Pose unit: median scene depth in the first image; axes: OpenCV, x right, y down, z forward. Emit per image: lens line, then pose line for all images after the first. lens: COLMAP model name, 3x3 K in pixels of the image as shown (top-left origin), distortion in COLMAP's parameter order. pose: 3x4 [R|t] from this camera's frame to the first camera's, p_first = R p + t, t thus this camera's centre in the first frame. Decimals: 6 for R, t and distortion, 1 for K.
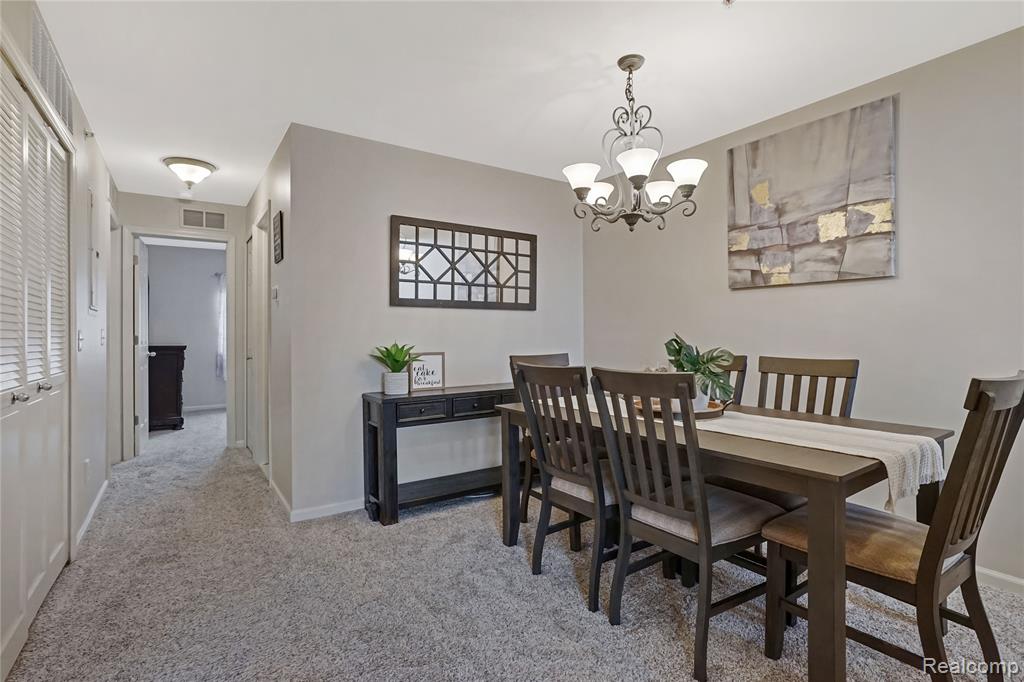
lens RADIAL K [[487.8, 0, 511.8], [0, 487.8, 336.5], [0, 0, 1]] dist [-0.031494, 0.018298]
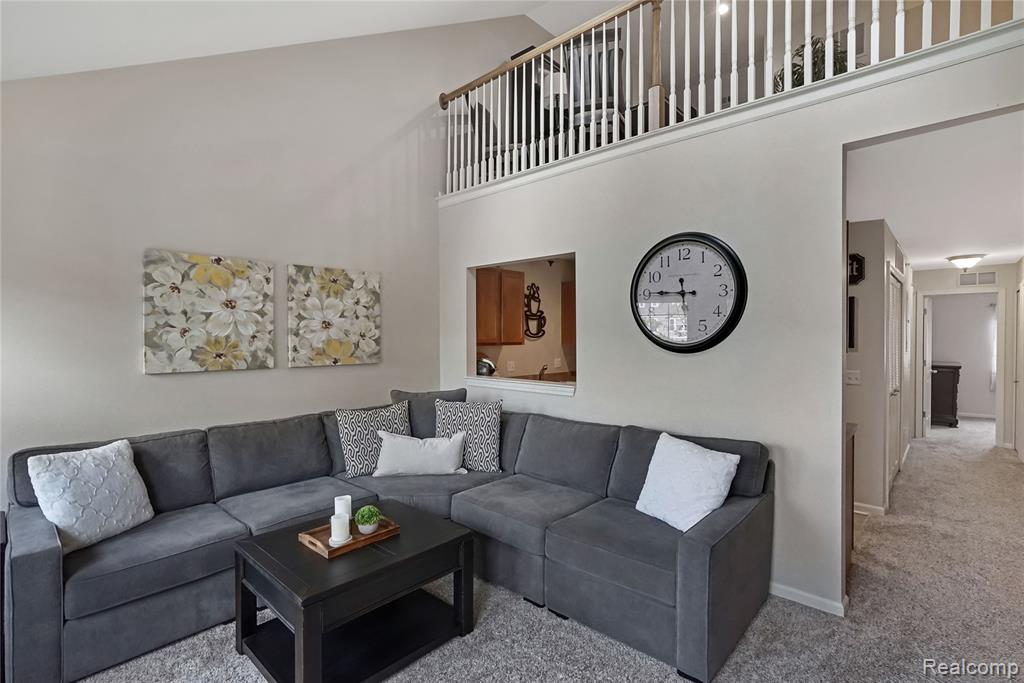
lens RADIAL K [[482.4, 0, 515.6], [0, 482.4, 331.9], [0, 0, 1]] dist [-0.044650, 0.023961]
pose [[0.221251, 0.001771, -0.975215, 0.463635], [-0.013789, 0.999904, -0.001313, -0.080288], [0.975119, 0.013738, 0.221254, -0.698307]]
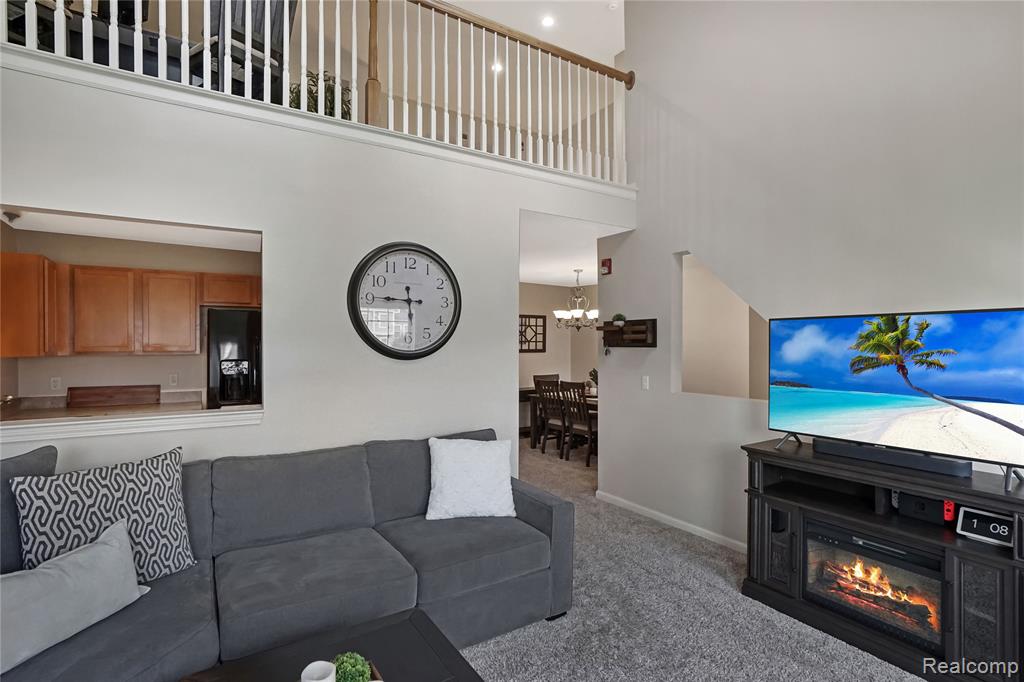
lens RADIAL K [[482.4, 0, 515.6], [0, 482.4, 331.4], [0, 0, 1]] dist [-0.044650, 0.023961]
pose [[0.999531, 0.000490, -0.030622, -0.015001], [-0.001592, 0.999351, -0.035973, -0.069614], [0.030585, 0.036005, 0.998883, -1.037788]]
